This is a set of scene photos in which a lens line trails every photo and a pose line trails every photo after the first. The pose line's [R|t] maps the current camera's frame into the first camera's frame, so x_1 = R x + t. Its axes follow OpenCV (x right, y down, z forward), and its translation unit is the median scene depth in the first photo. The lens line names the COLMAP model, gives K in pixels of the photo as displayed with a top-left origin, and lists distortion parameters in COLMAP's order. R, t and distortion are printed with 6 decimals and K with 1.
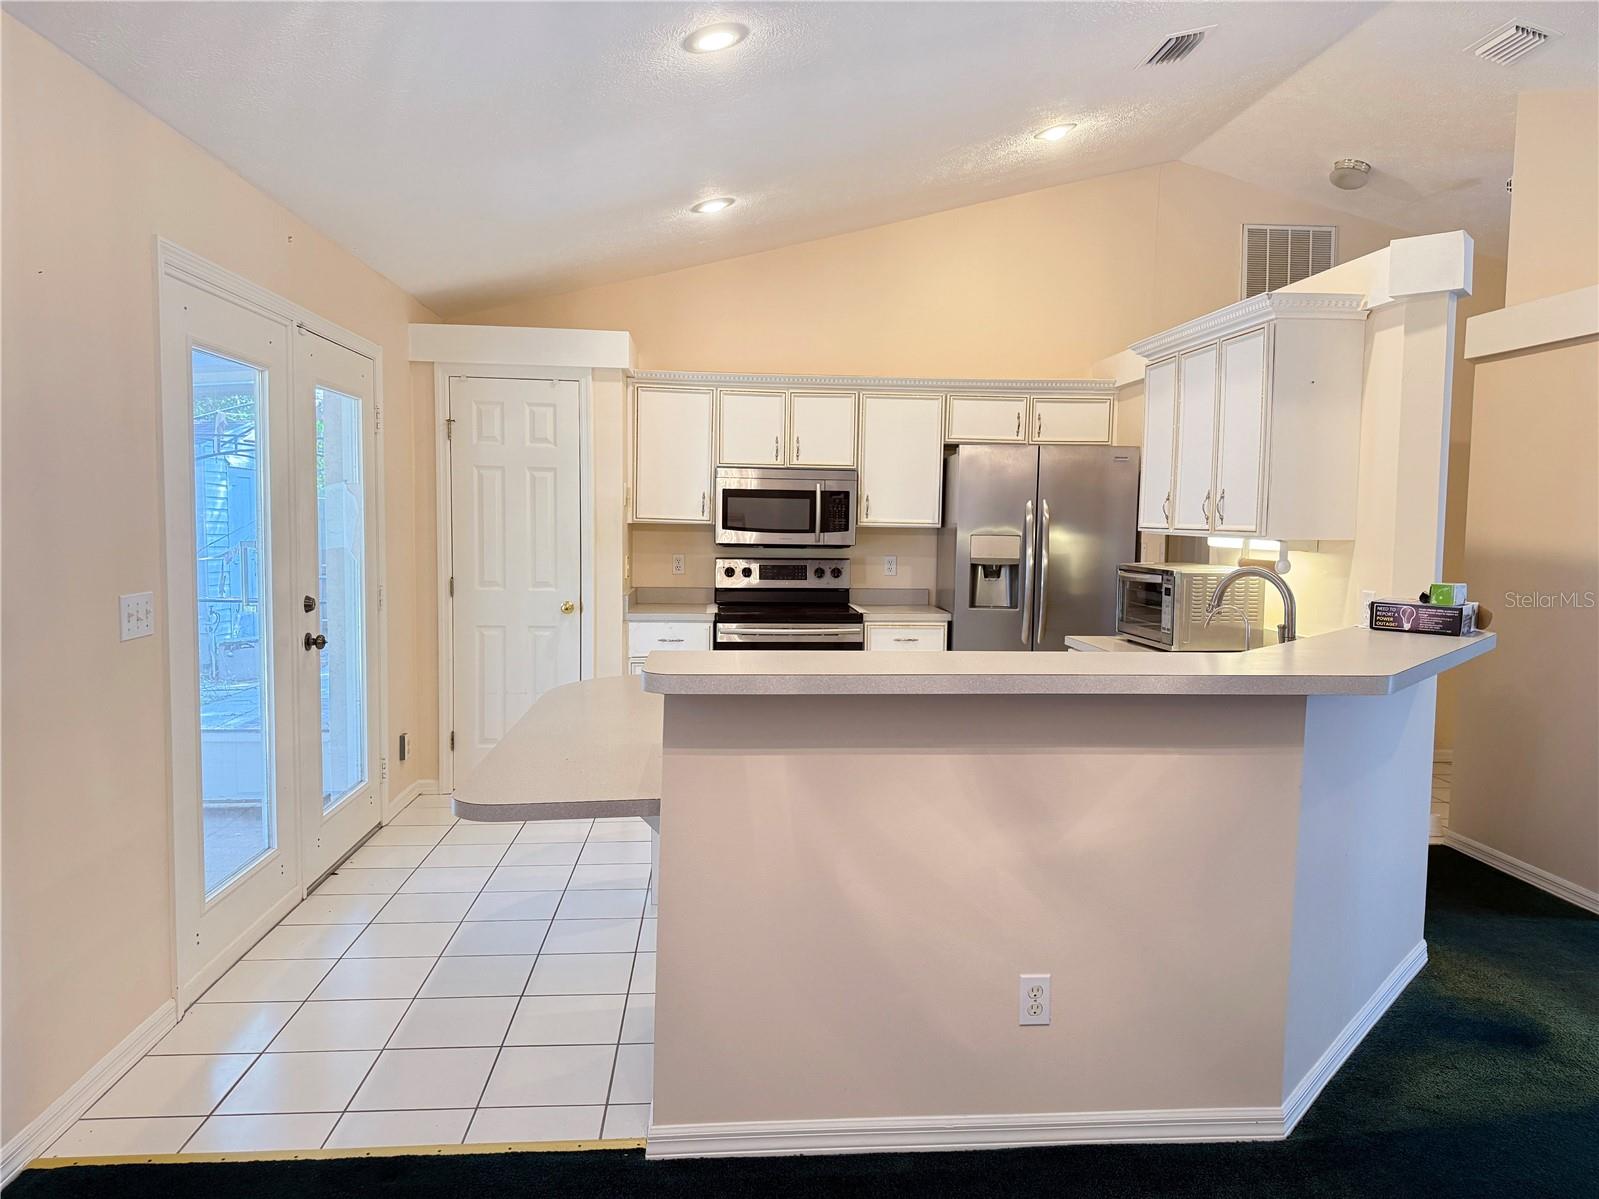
lens RADIAL K [[1115.1, 0, 801.5], [0, 1115.1, 596.1], [0, 0, 1]] dist [0.128686, -0.210700]
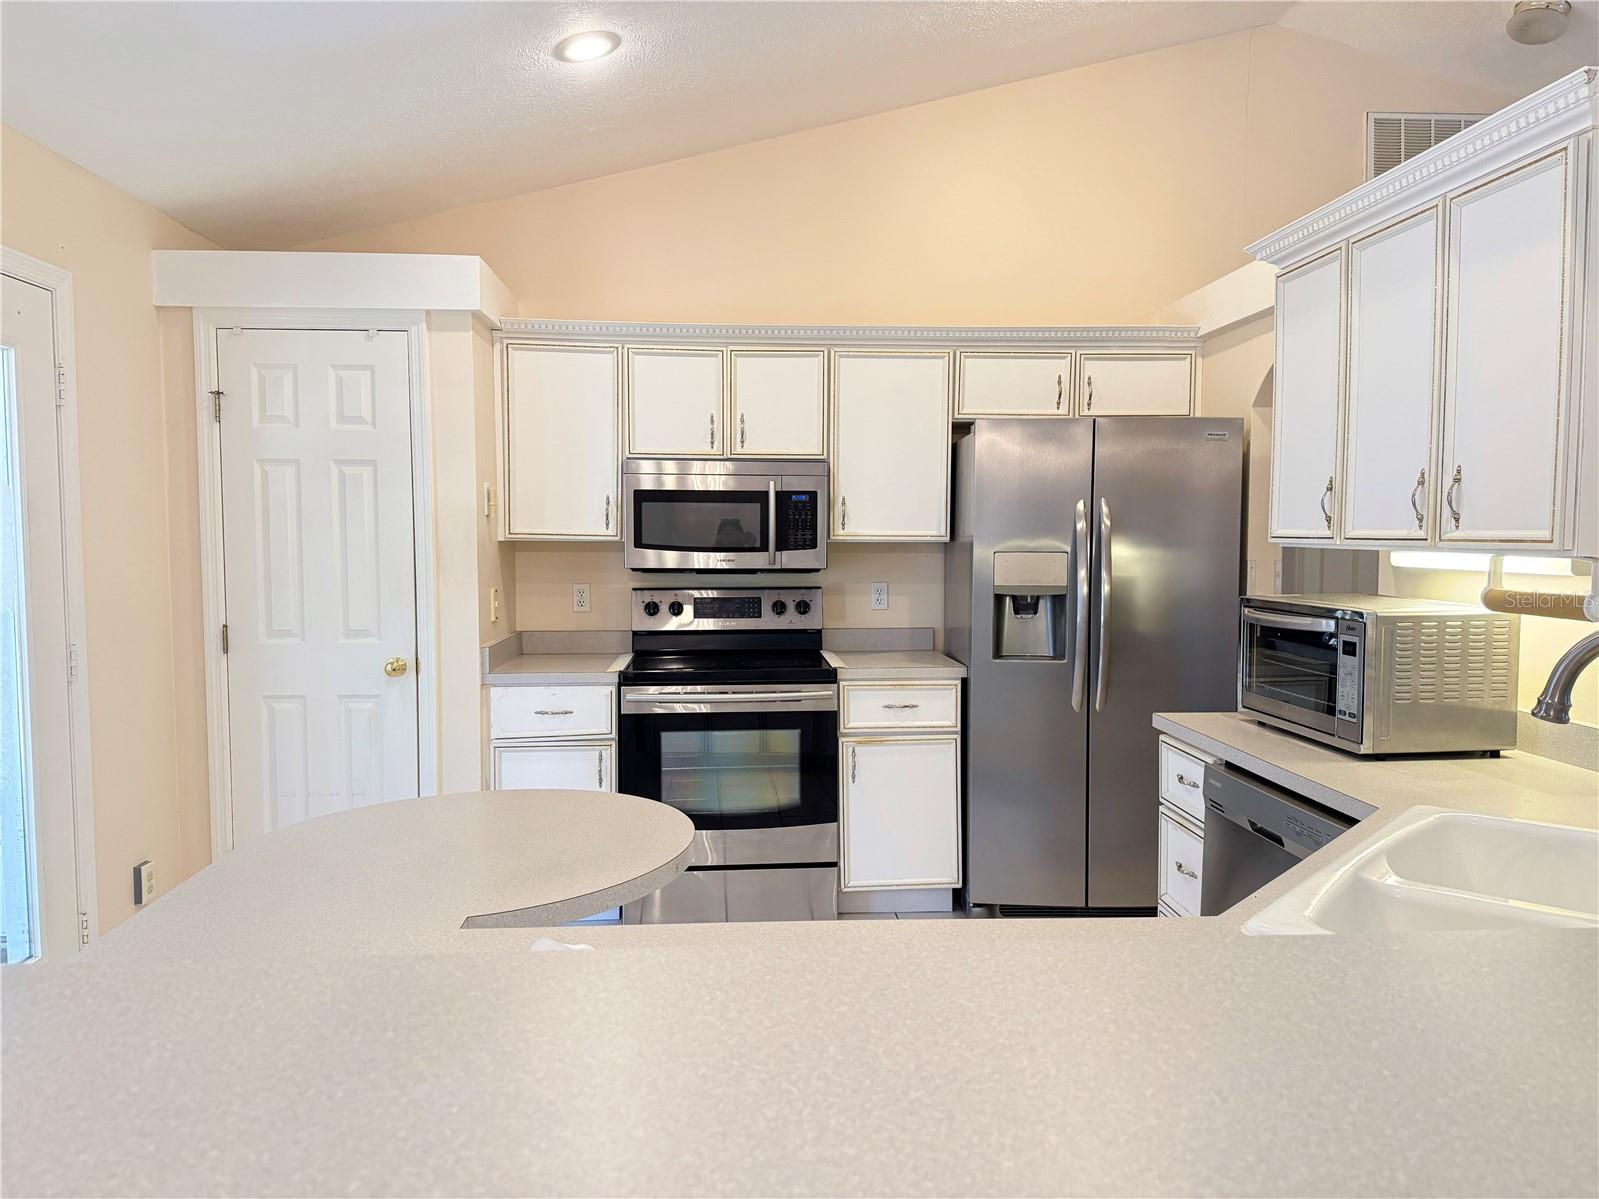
lens RADIAL K [[1115.1, 0, 801.5], [0, 1115.1, 596.1], [0, 0, 1]] dist [0.128686, -0.210700]
pose [[0.999868, -0.013145, -0.009545, 0.039788], [0.013003, 0.999806, -0.014781, -0.018804], [0.009738, 0.014654, 0.999845, 0.312228]]
